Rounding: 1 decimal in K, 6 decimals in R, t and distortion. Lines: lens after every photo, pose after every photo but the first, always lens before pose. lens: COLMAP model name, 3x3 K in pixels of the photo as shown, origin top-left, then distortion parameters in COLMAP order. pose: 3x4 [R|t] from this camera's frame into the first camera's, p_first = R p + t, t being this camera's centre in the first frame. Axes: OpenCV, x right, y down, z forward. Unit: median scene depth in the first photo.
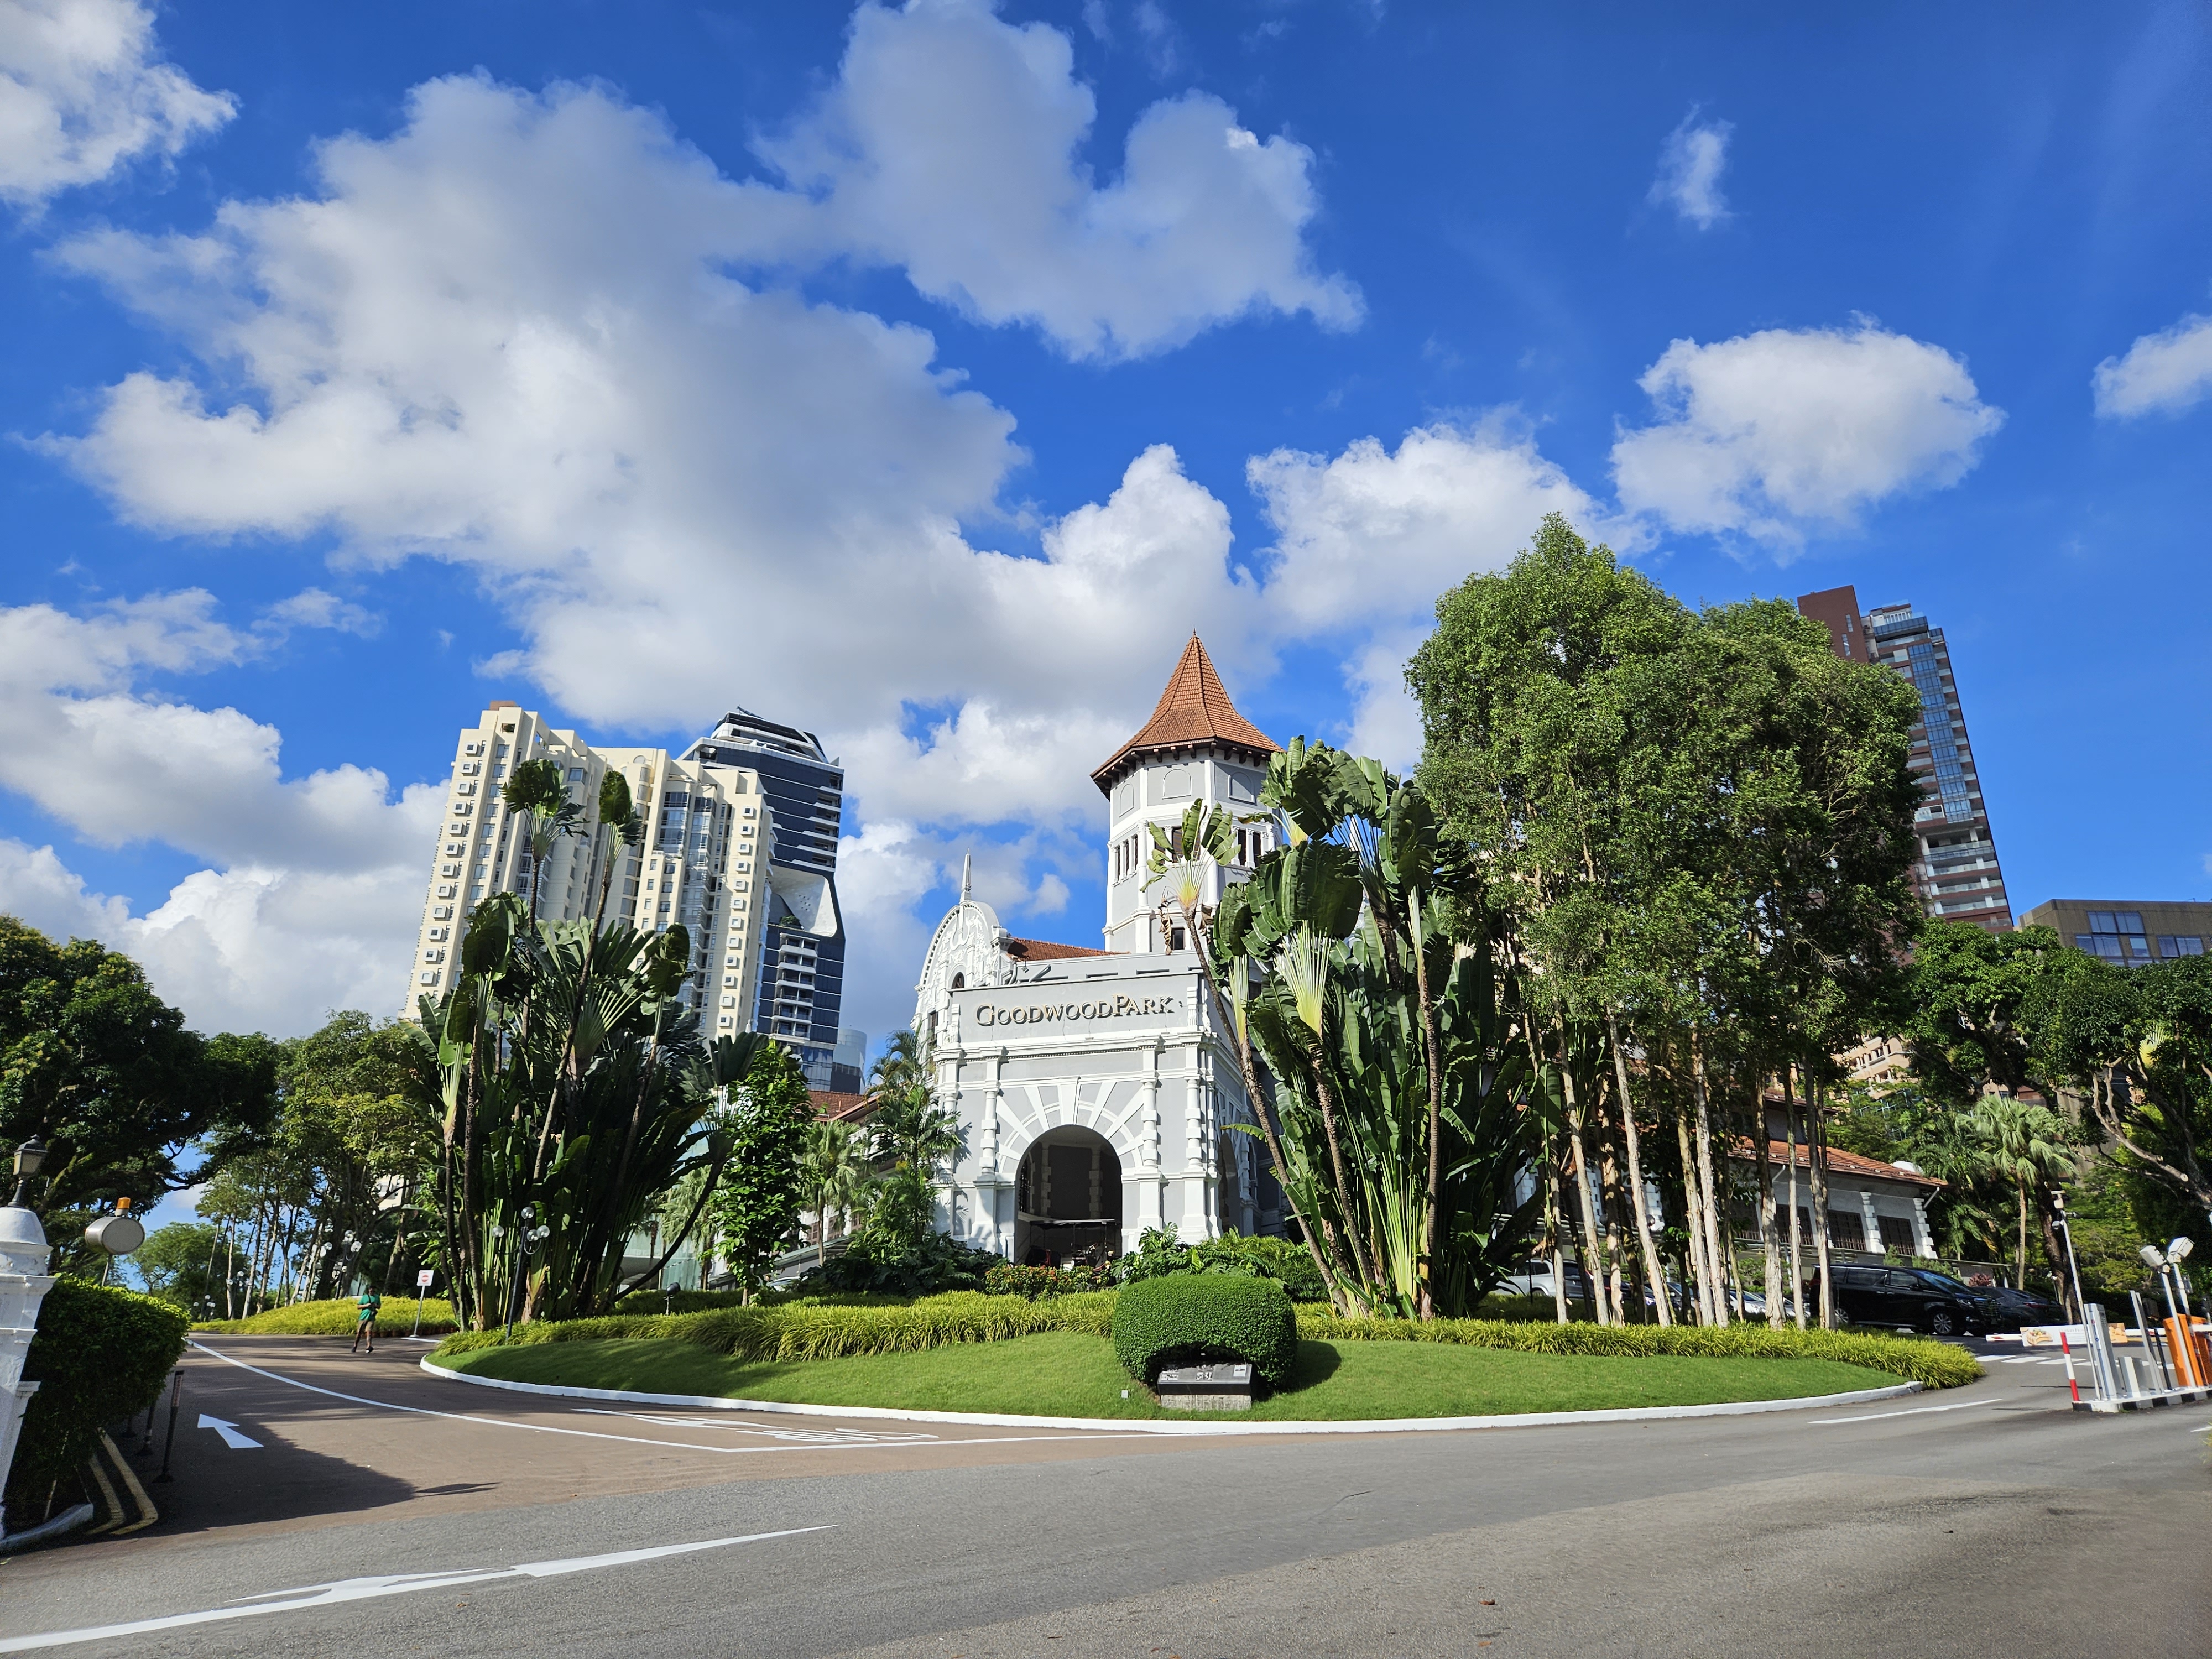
lens RADIAL K [[1518.8, 0, 1136.2], [0, 1518.8, 802.2], [0, 0, 1]] dist [0.098019, -0.097353]
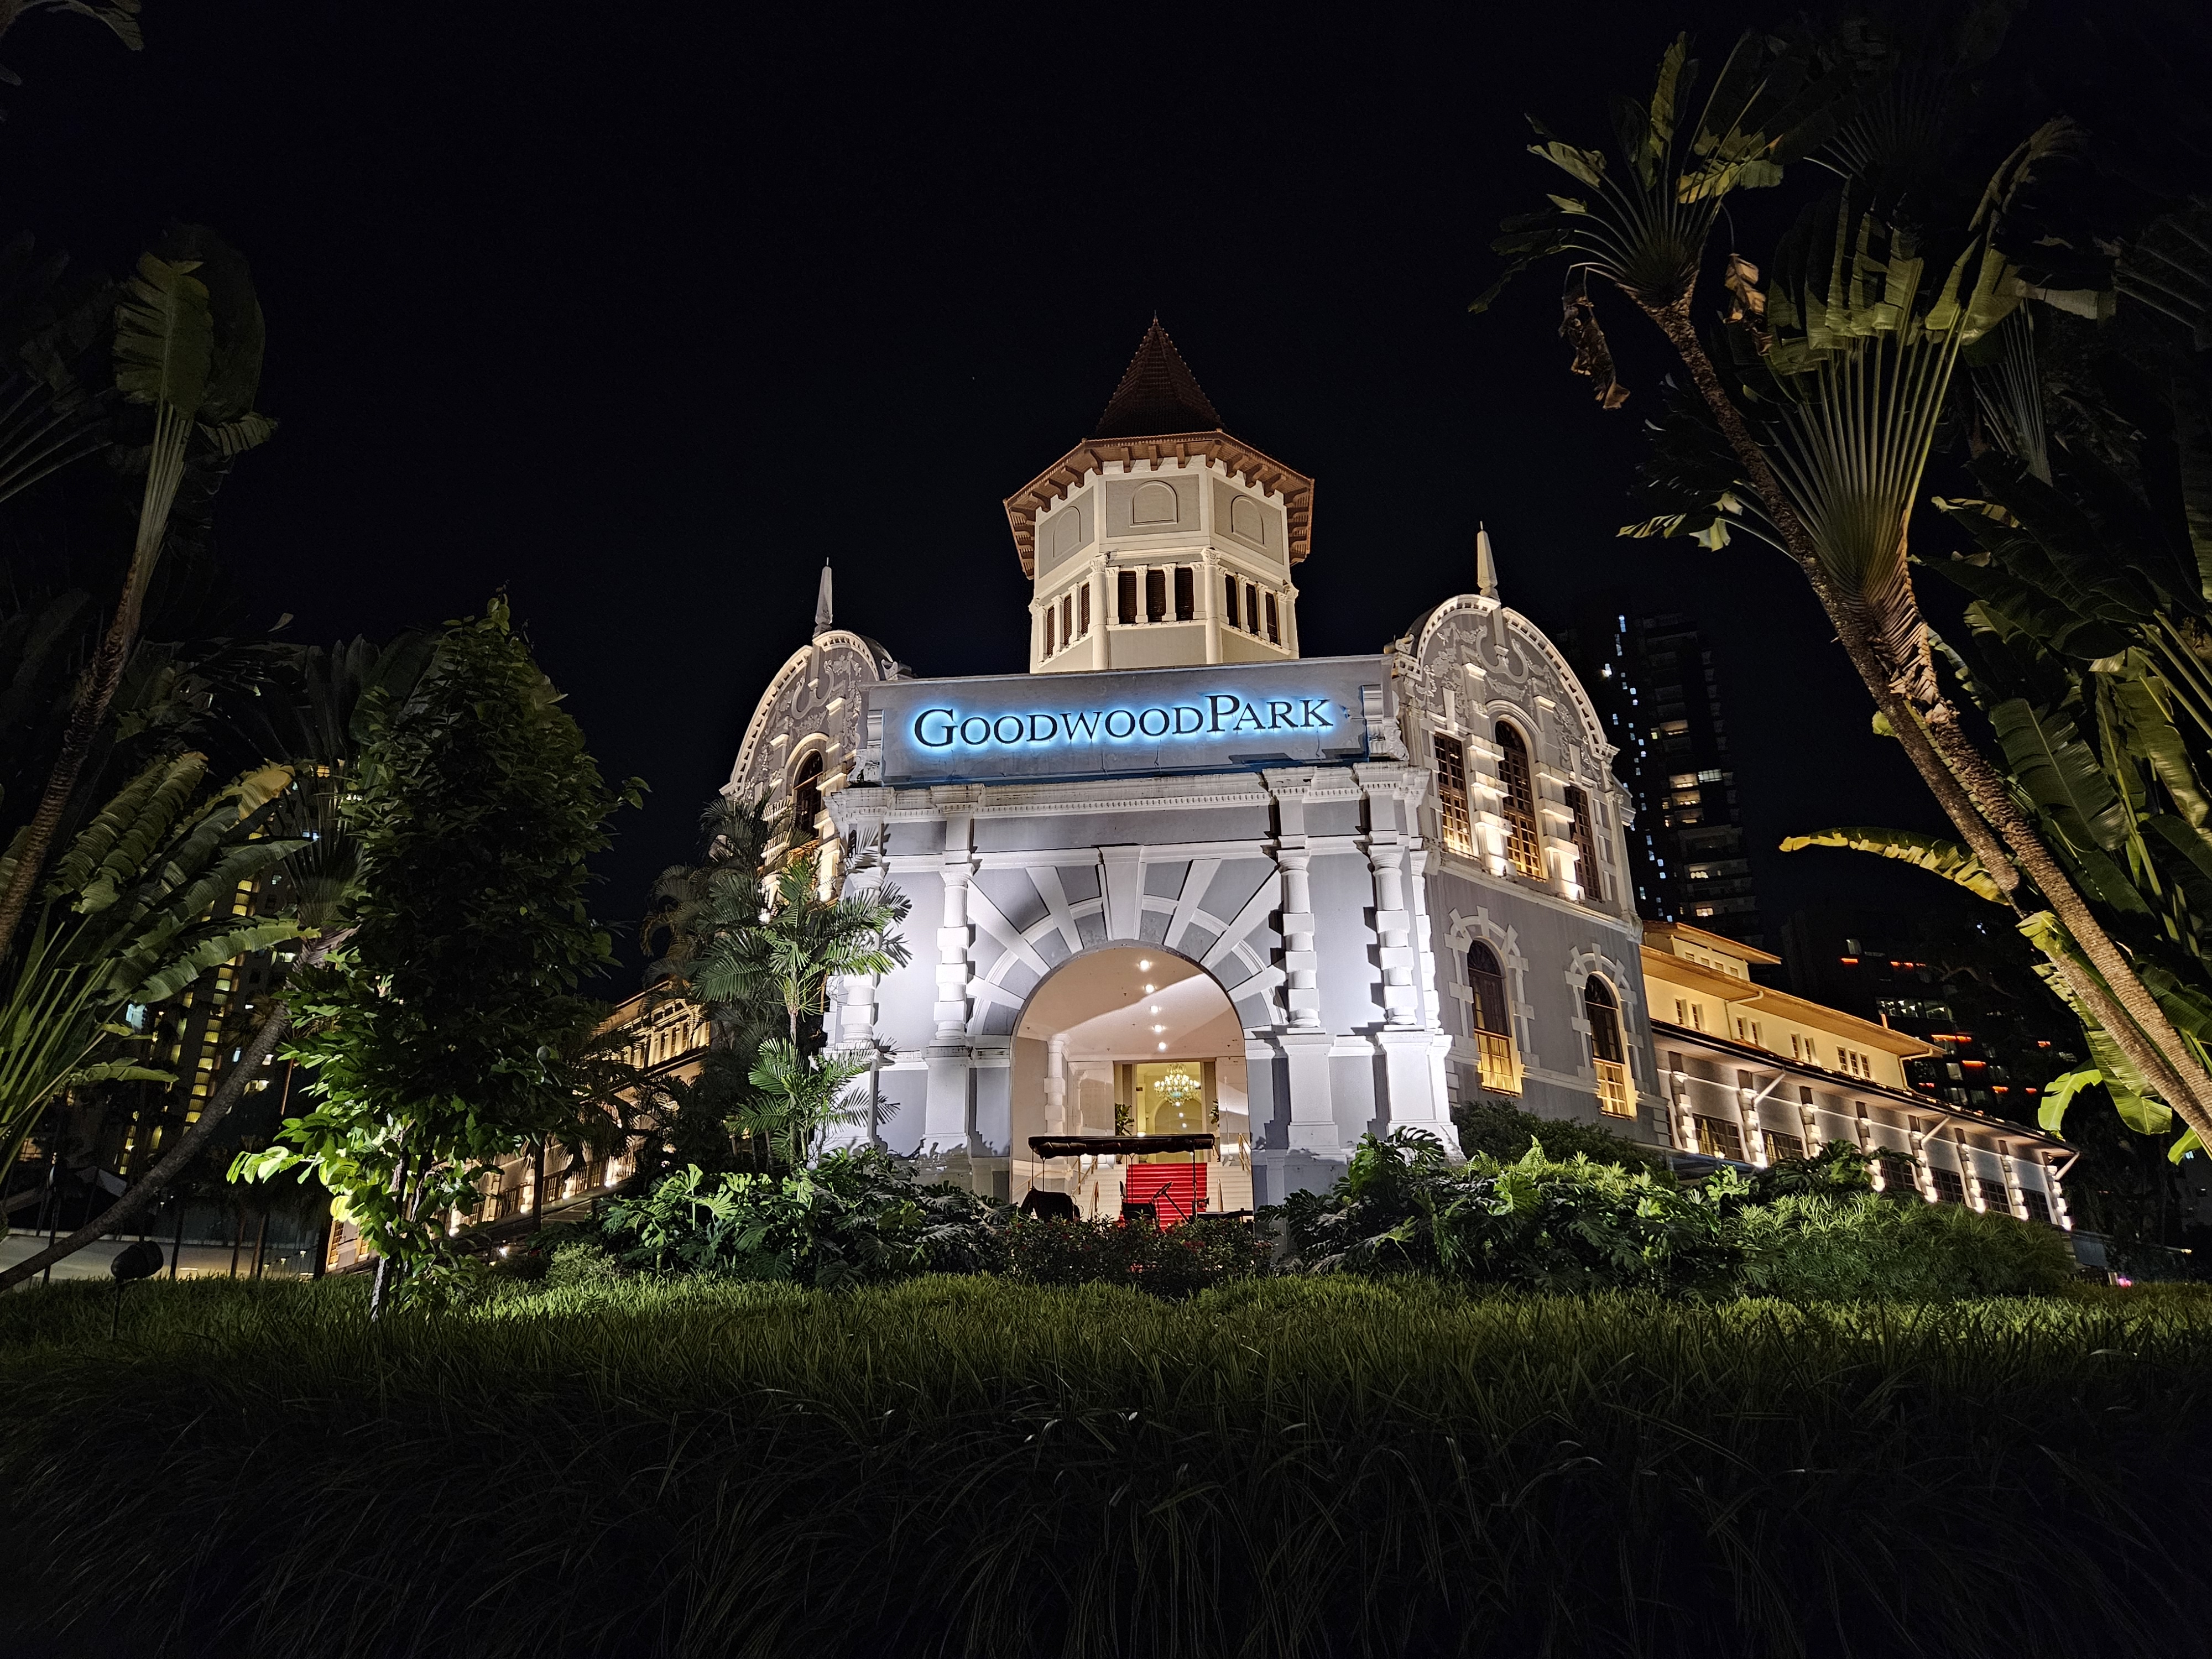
lens RADIAL K [[1442.2, 0, 1102.7], [0, 1442.2, 859.8], [0, 0, 1]] dist [0.096786, -0.072600]
pose [[0.979794, 0.056945, 0.191730, -0.145440], [-0.060319, 0.998109, 0.011804, 0.185226], [-0.190695, -0.023130, 0.981377, 0.565037]]
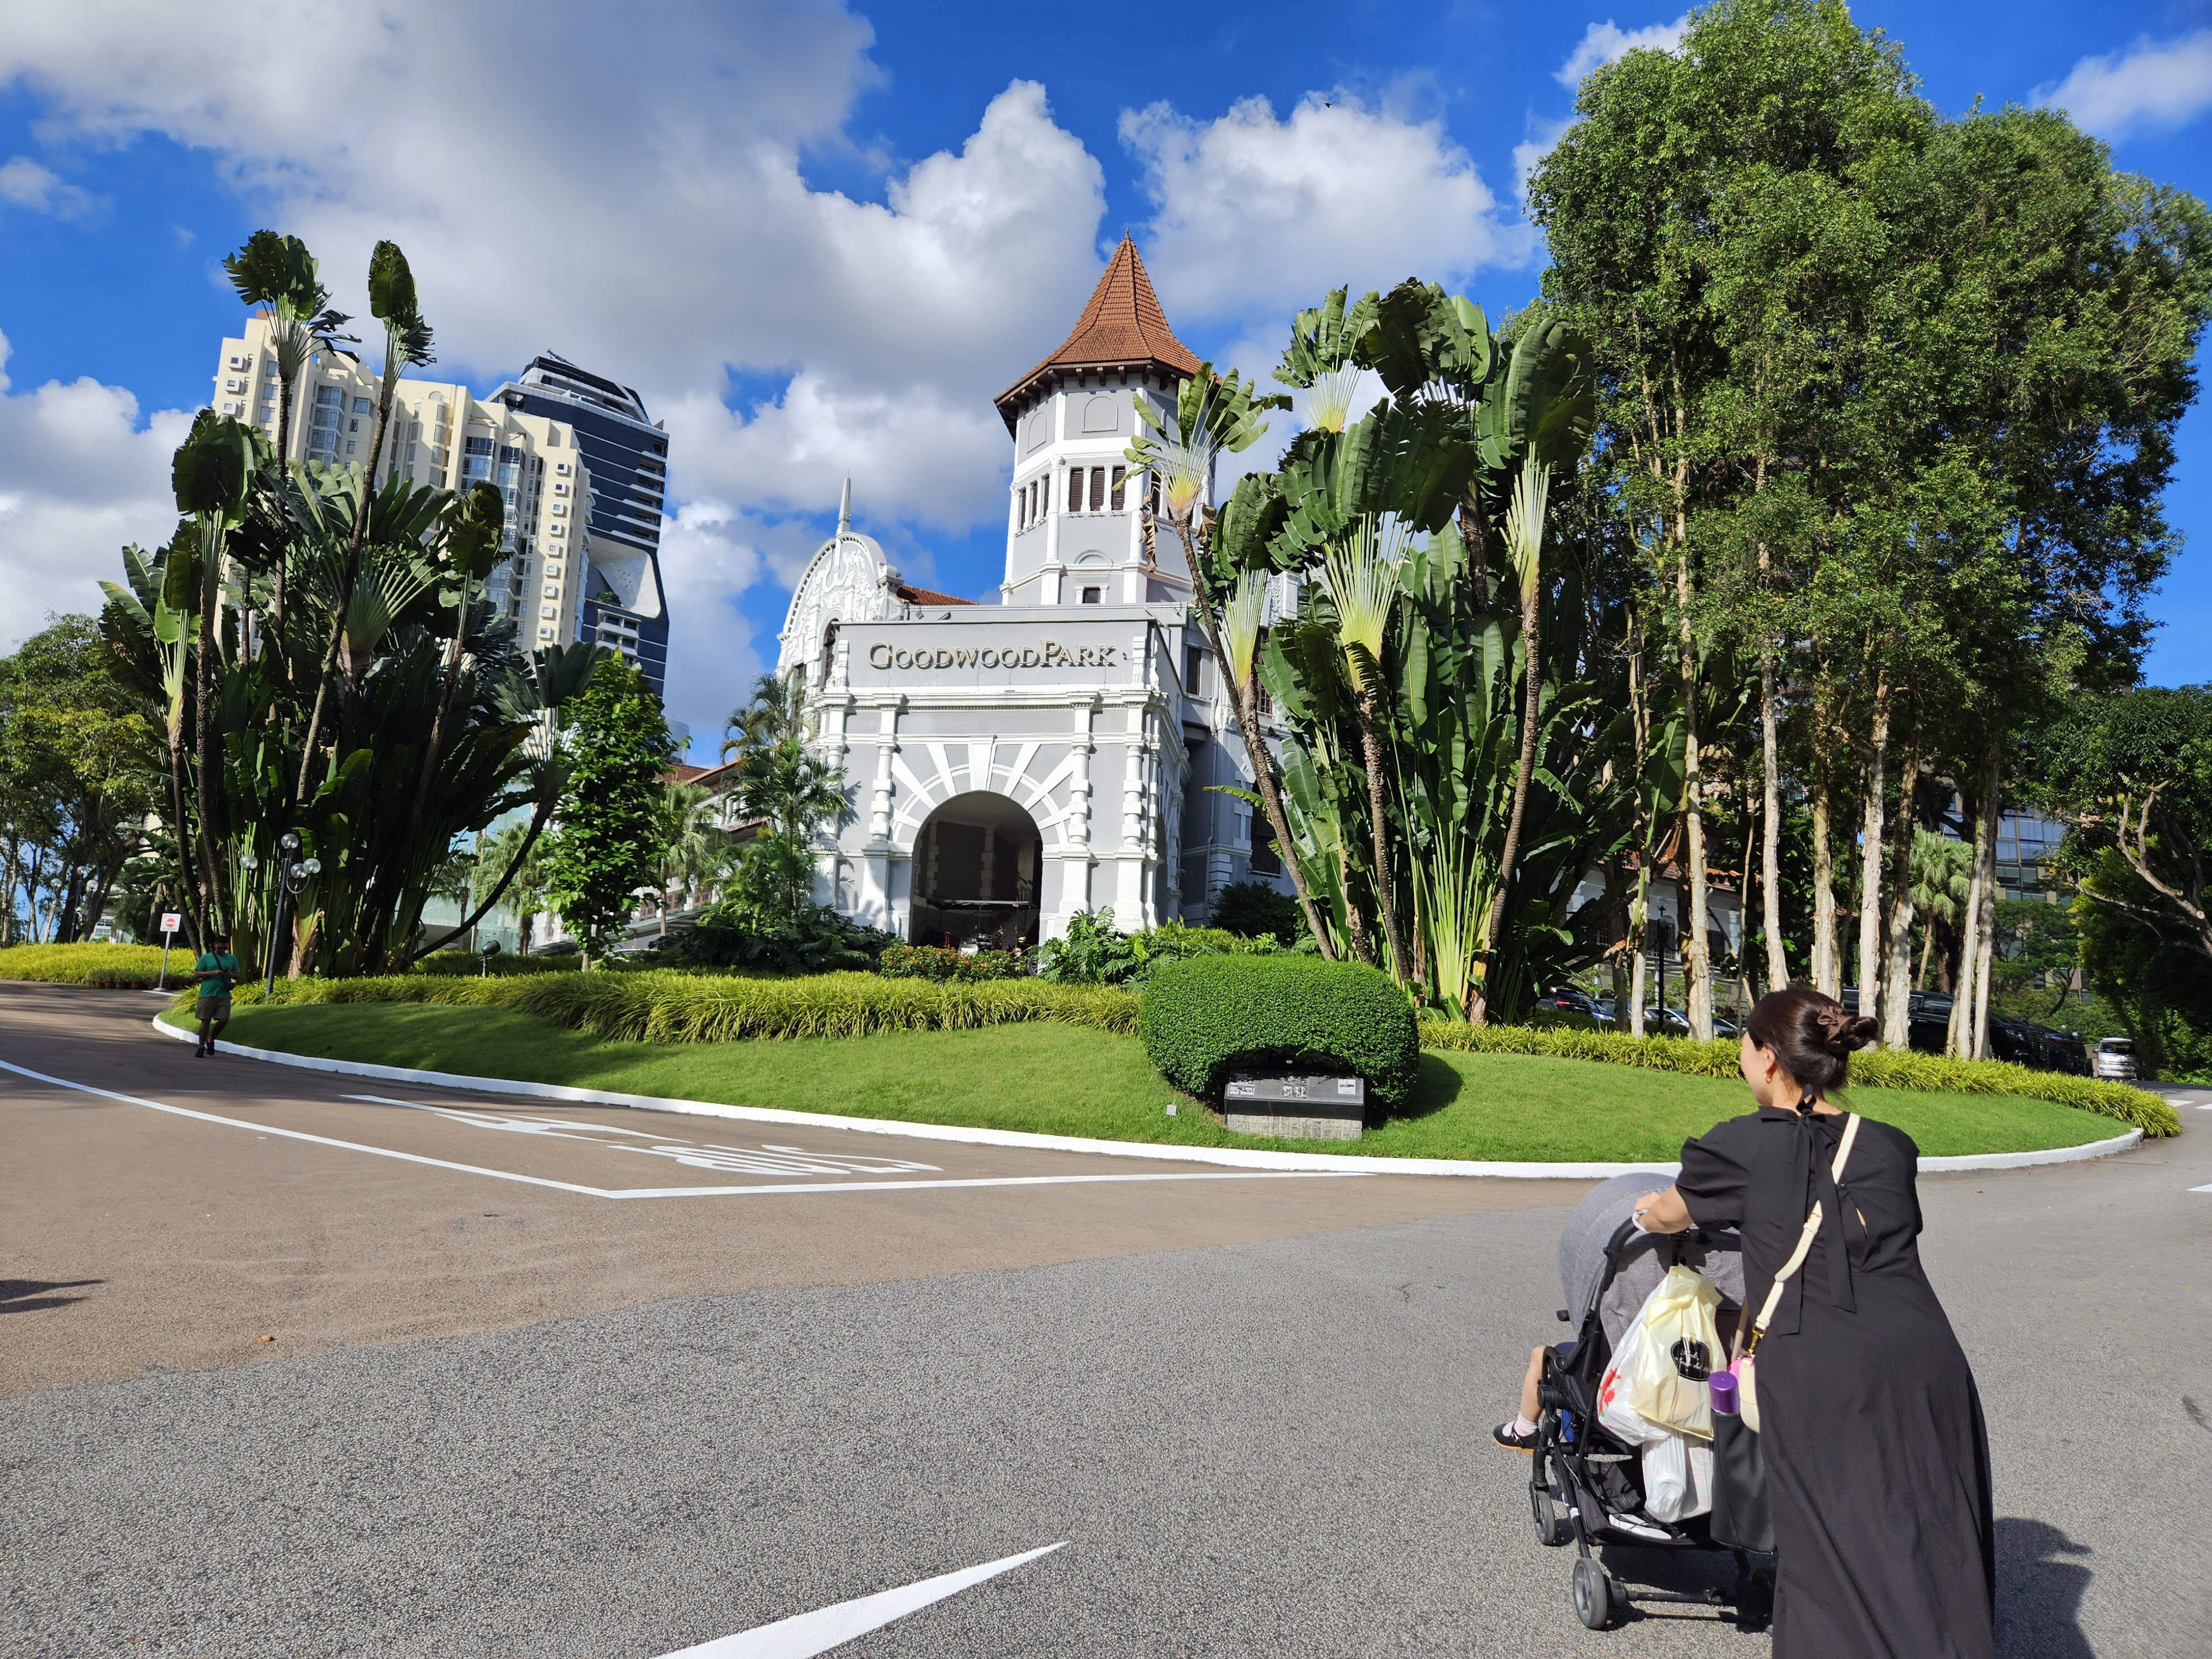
lens RADIAL K [[1516.0, 0, 1109.3], [0, 1516.0, 849.7], [0, 0, 1]] dist [0.102879, -0.090669]
pose [[0.993279, 0.056882, 0.100804, -0.057119], [-0.076991, 0.974997, 0.208453, 0.065515], [-0.086427, -0.214813, 0.972824, 0.182462]]
